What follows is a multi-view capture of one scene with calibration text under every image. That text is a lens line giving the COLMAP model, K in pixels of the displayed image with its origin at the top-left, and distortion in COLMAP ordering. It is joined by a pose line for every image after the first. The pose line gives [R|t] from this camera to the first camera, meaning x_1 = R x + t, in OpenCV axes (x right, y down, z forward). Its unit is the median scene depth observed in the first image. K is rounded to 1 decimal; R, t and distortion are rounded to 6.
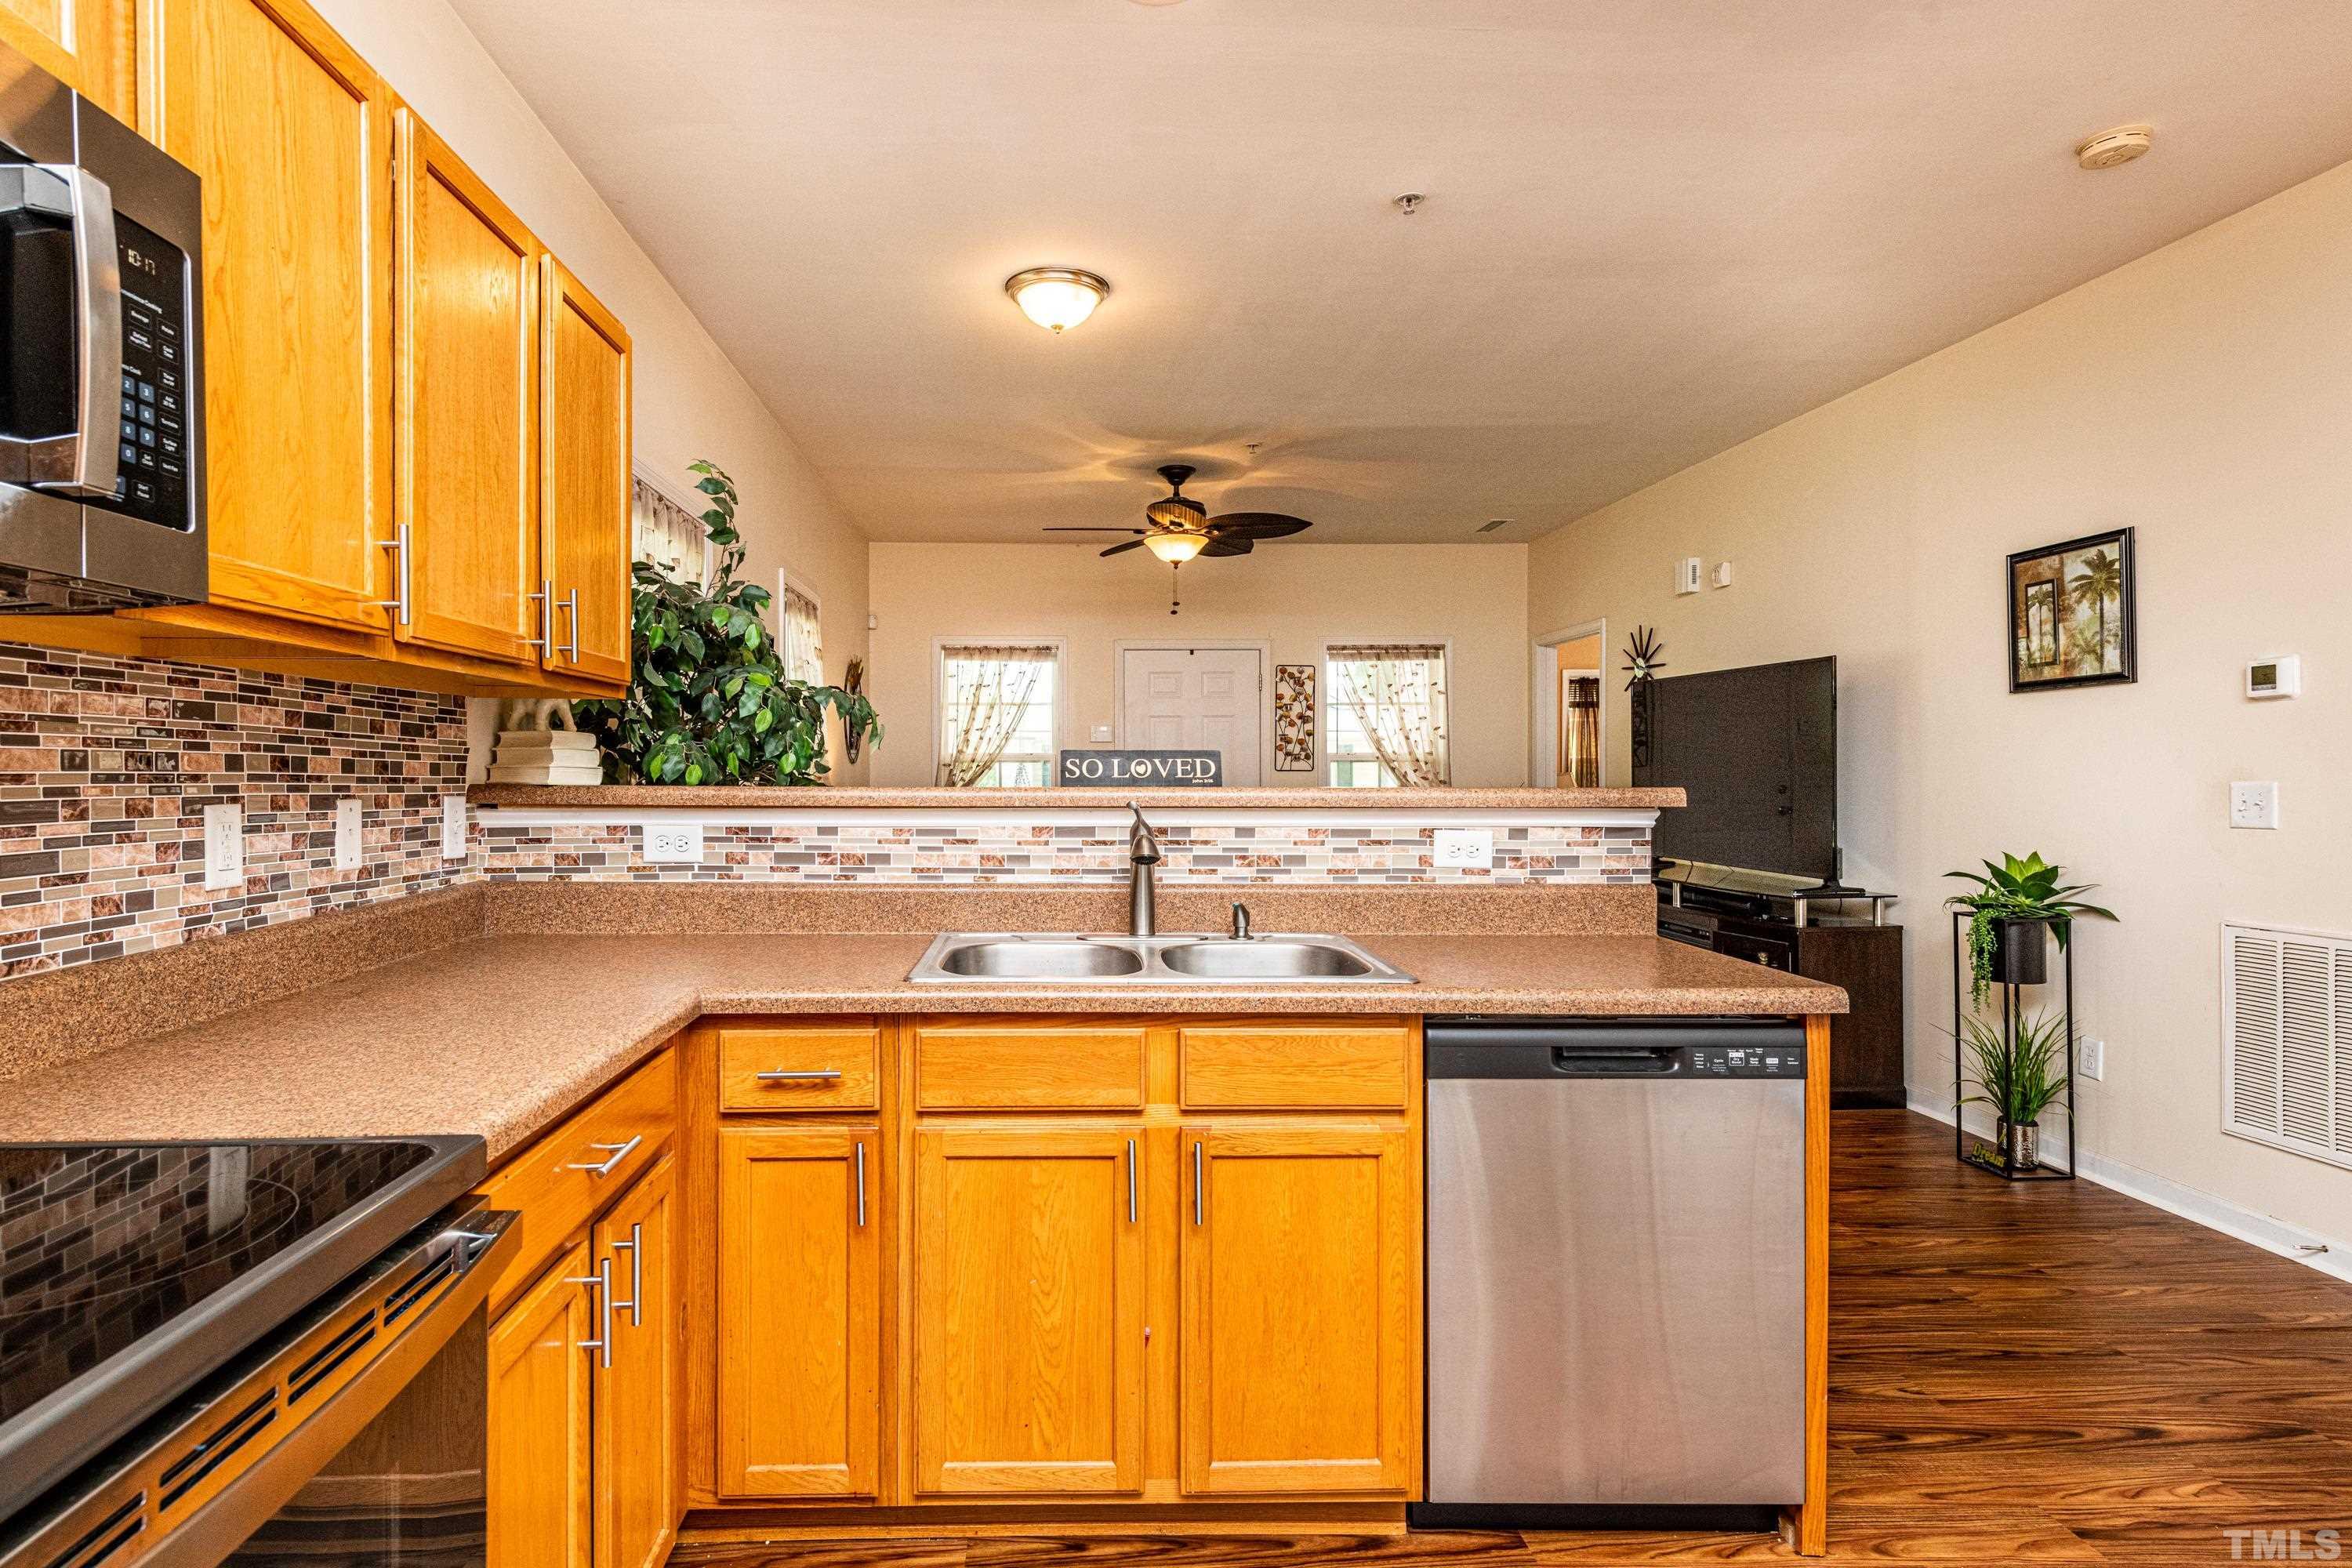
lens RADIAL K [[1221.4, 0, 1076.8], [0, 1221.4, 781.7], [0, 0, 1]] dist [0.016216, -0.001187]
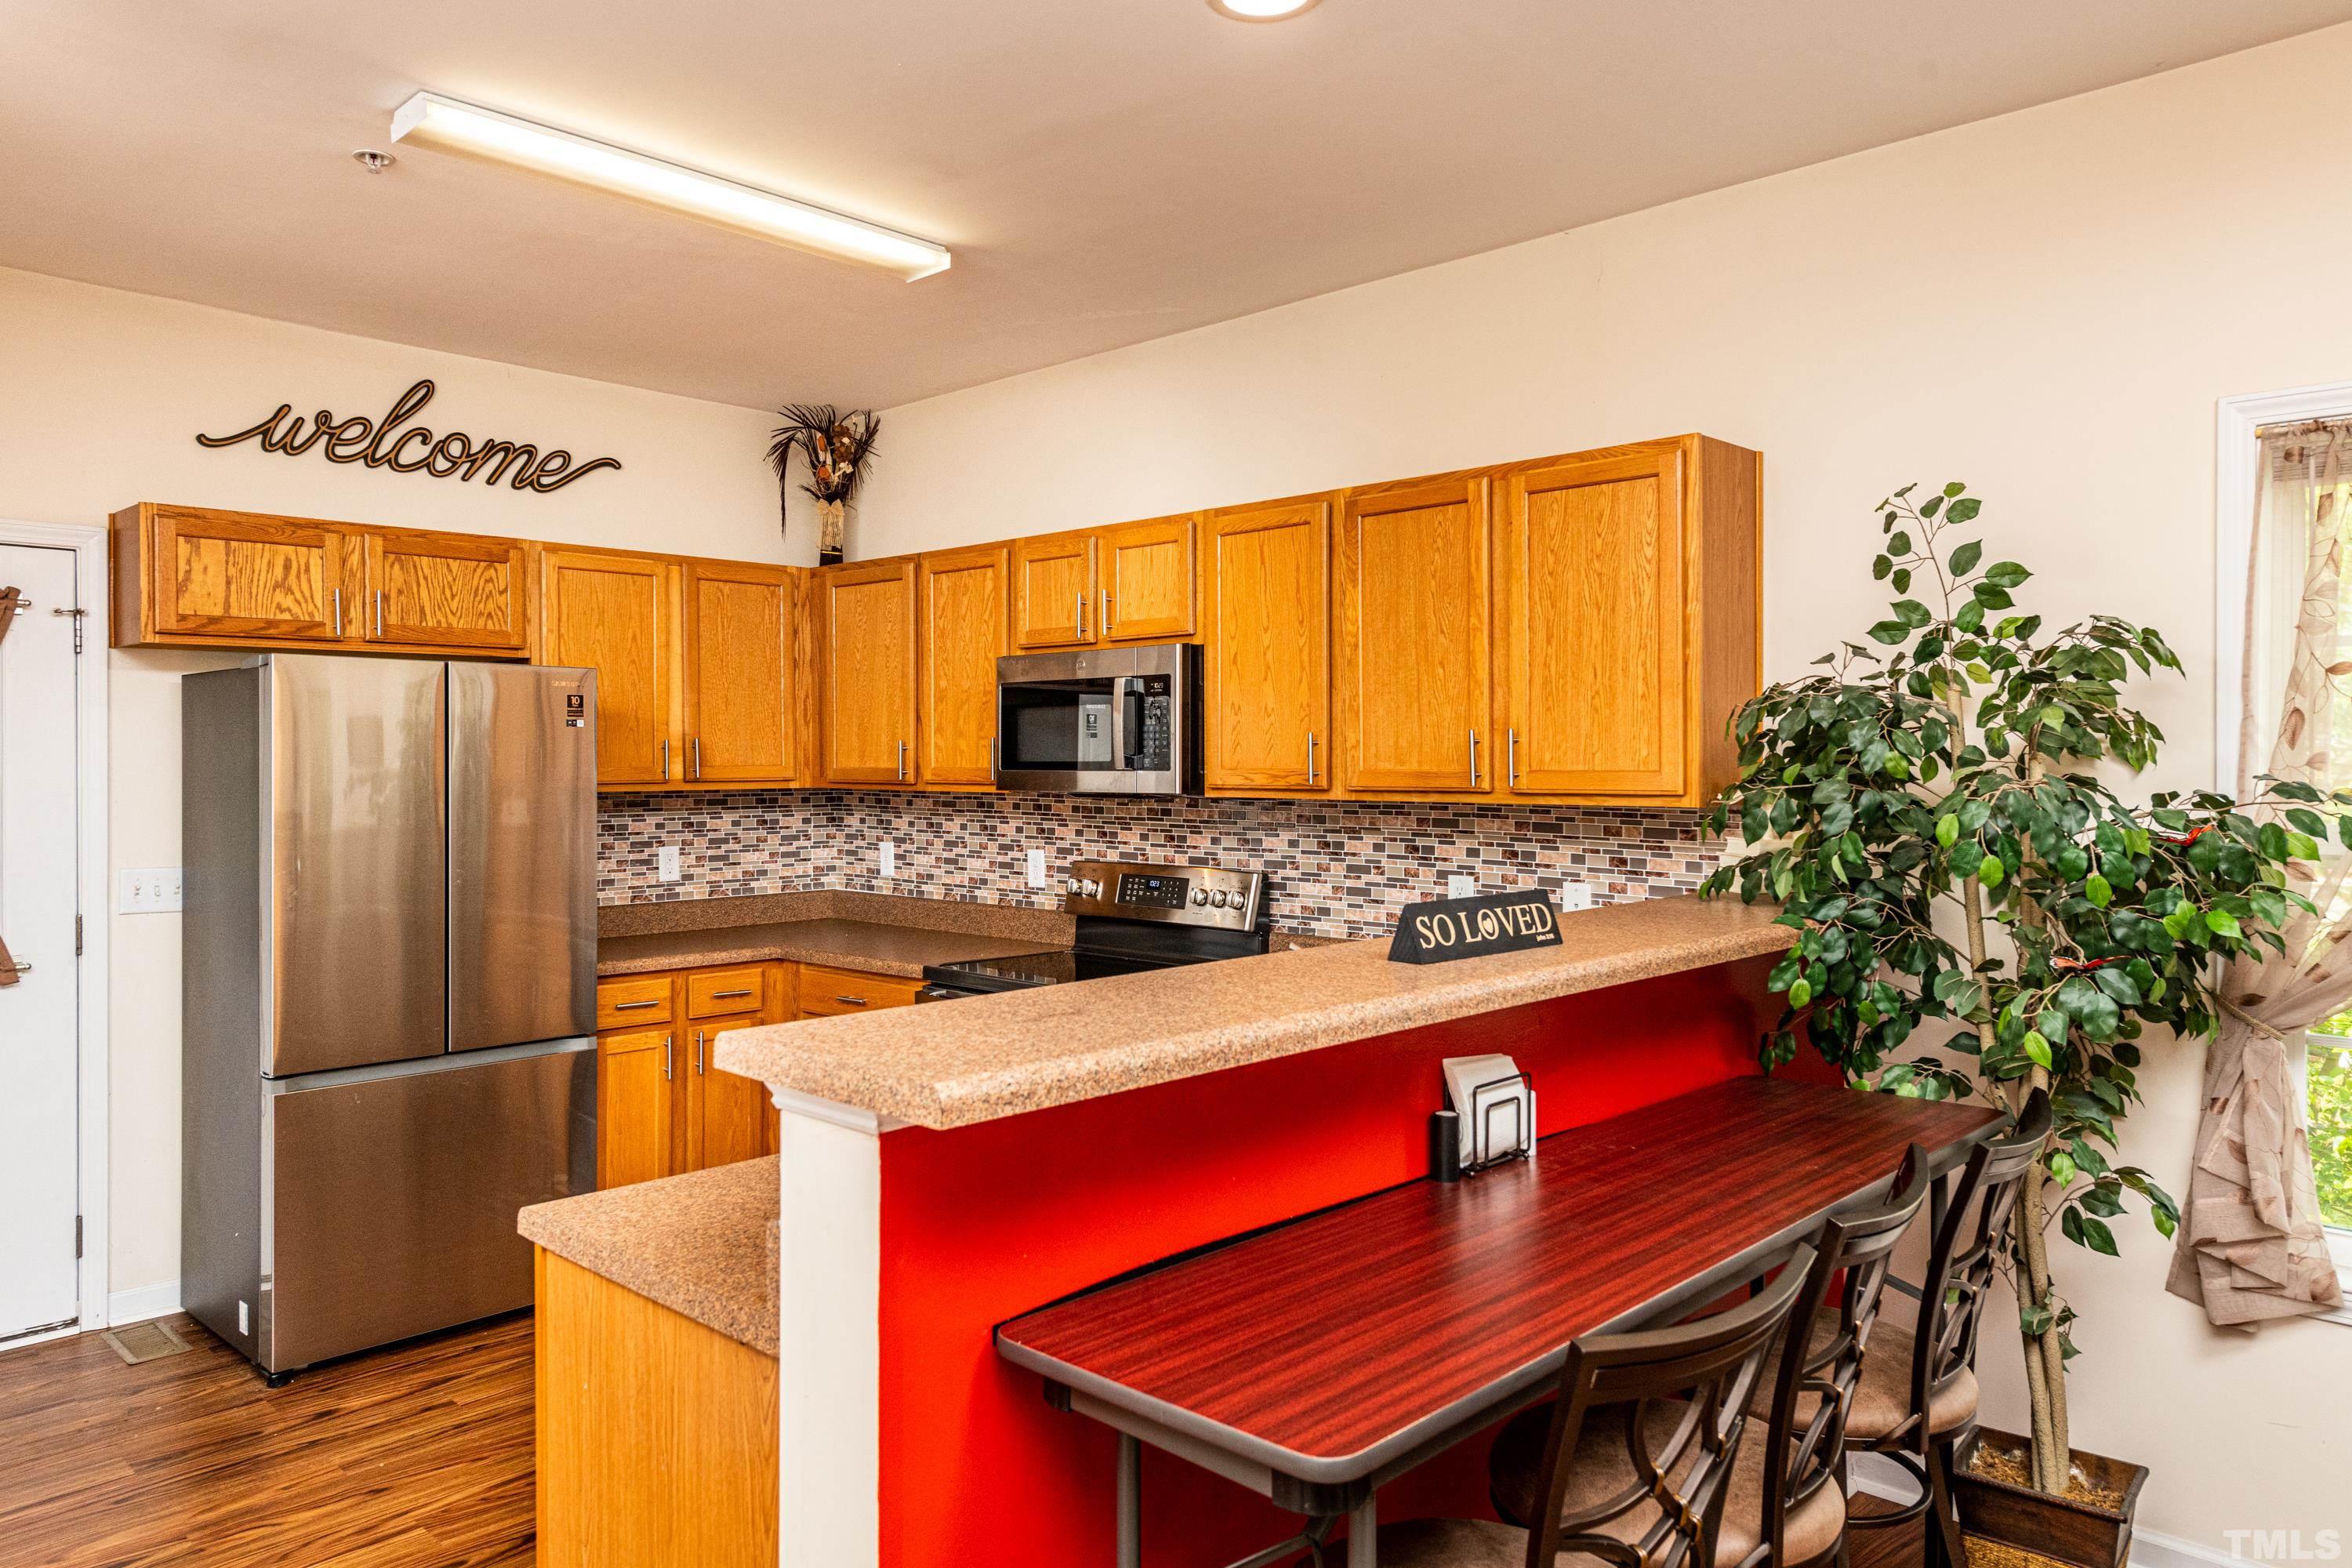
lens RADIAL K [[1537.6, 0, 1181.7], [0, 1537.6, 773.5], [0, 0, 1]] dist [0.018149, -0.003589]
pose [[-0.705815, 0.007839, -0.708353, 0.794010], [-0.004317, 0.999873, 0.015367, -0.110300], [0.708383, 0.013904, -0.705691, 1.557825]]
